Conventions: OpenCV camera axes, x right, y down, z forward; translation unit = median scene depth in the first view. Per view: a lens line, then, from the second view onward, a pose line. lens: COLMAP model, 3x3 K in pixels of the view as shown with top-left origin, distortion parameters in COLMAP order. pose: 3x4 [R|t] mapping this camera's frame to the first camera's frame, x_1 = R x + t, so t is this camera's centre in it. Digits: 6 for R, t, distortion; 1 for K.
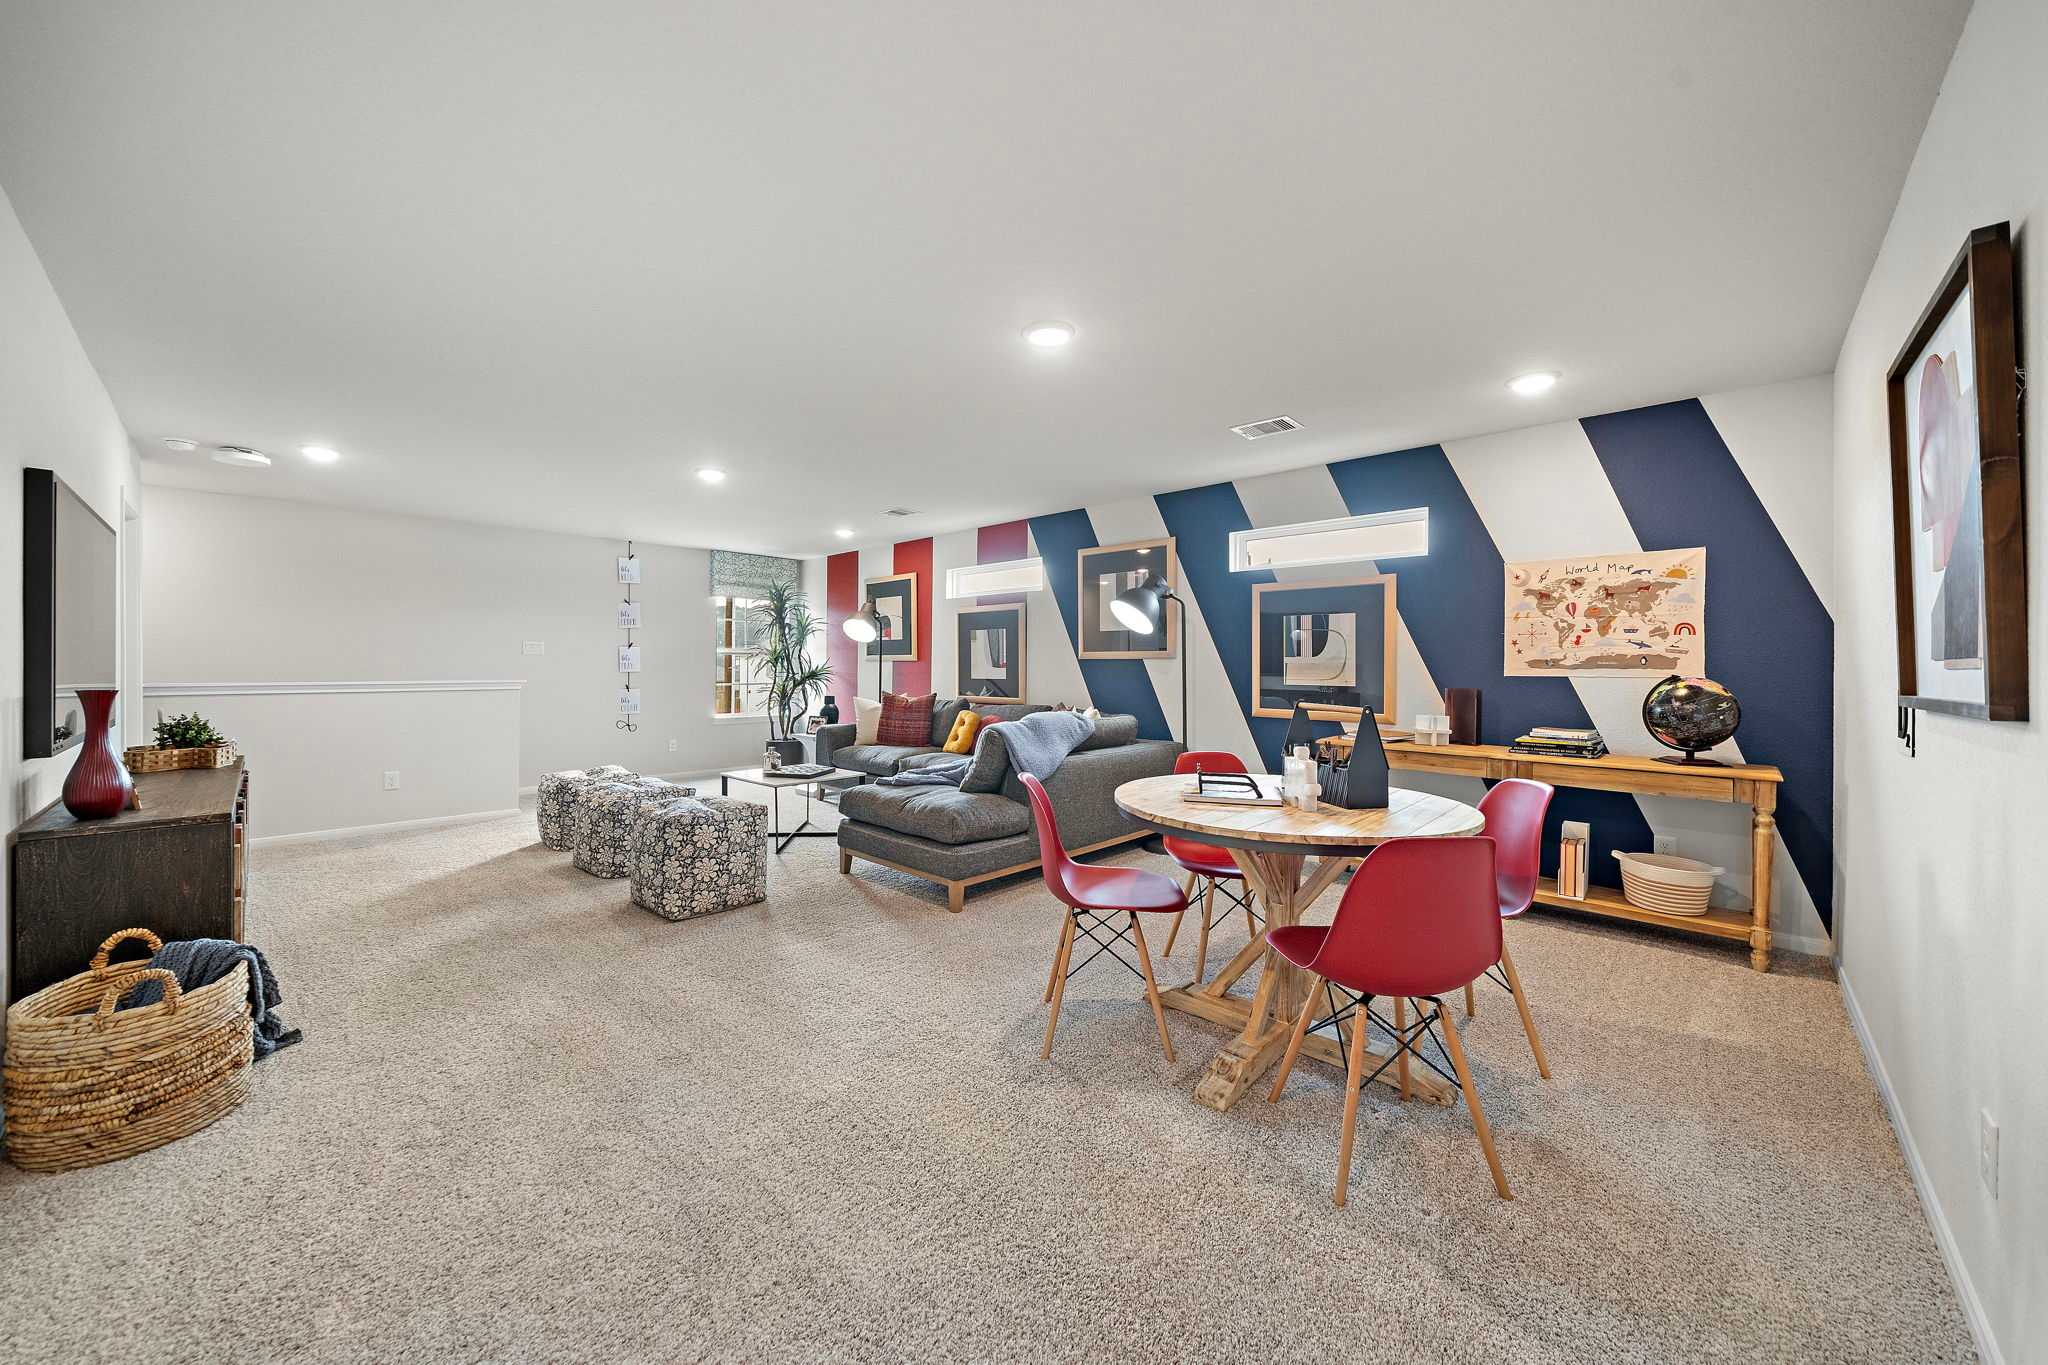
lens RADIAL K [[757.3, 0, 1022.4], [0, 757.3, 683.6], [0, 0, 1]] dist [-0.002284, -0.000290]
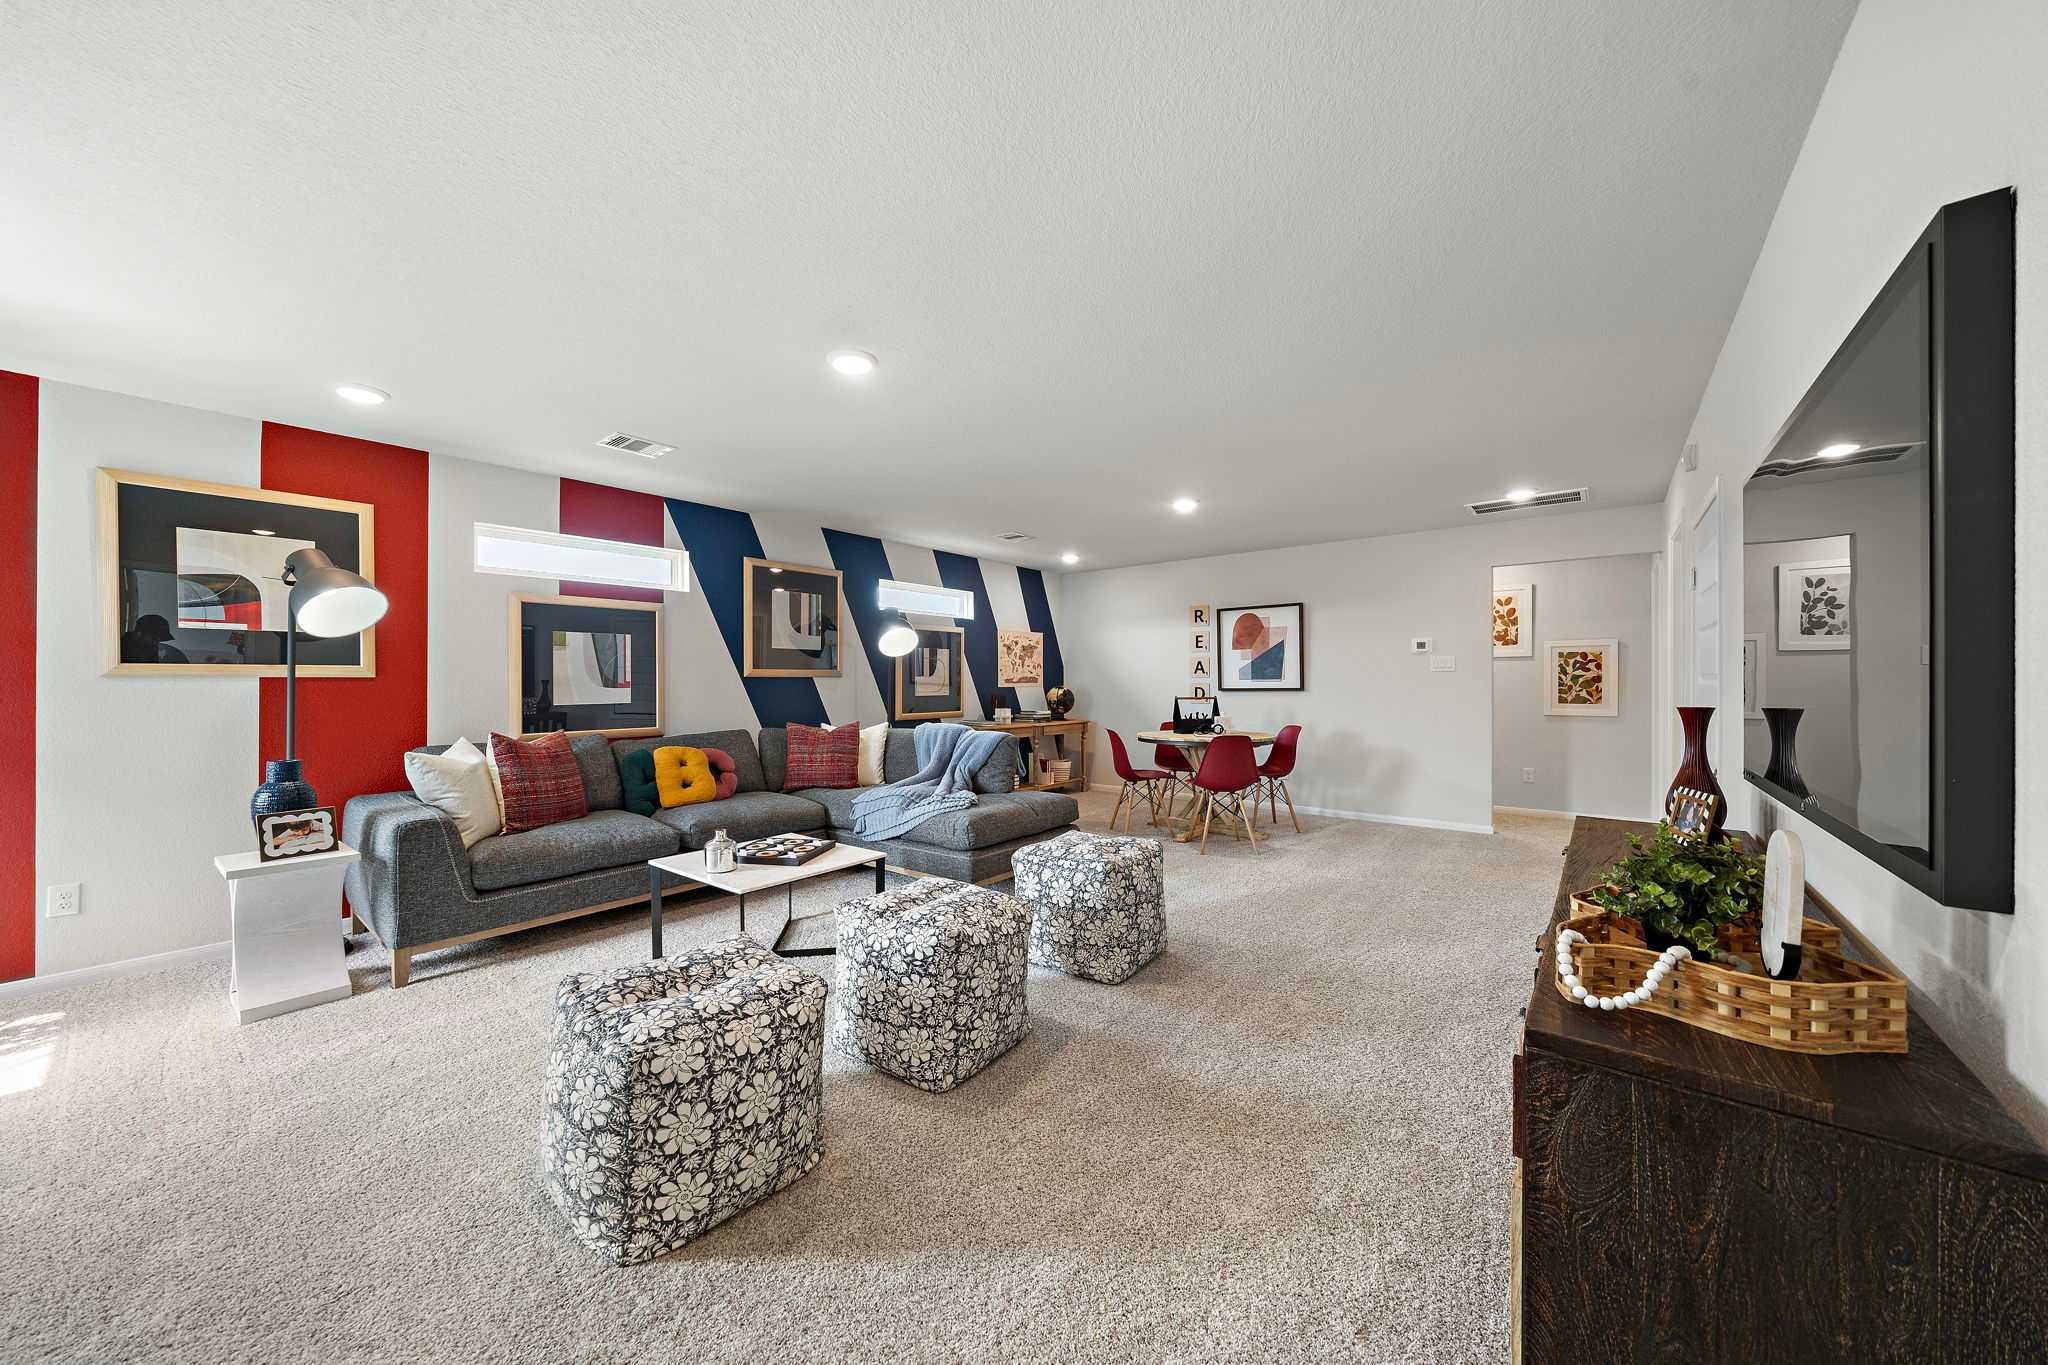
lens RADIAL K [[757.3, 0, 1022.4], [0, 757.3, 683.6], [0, 0, 1]] dist [-0.002284, -0.000290]
pose [[-0.109272, -0.009349, 0.993968, -0.901881], [0.022125, 0.999685, 0.011835, -0.028564], [-0.993766, 0.023285, -0.109031, 0.796900]]
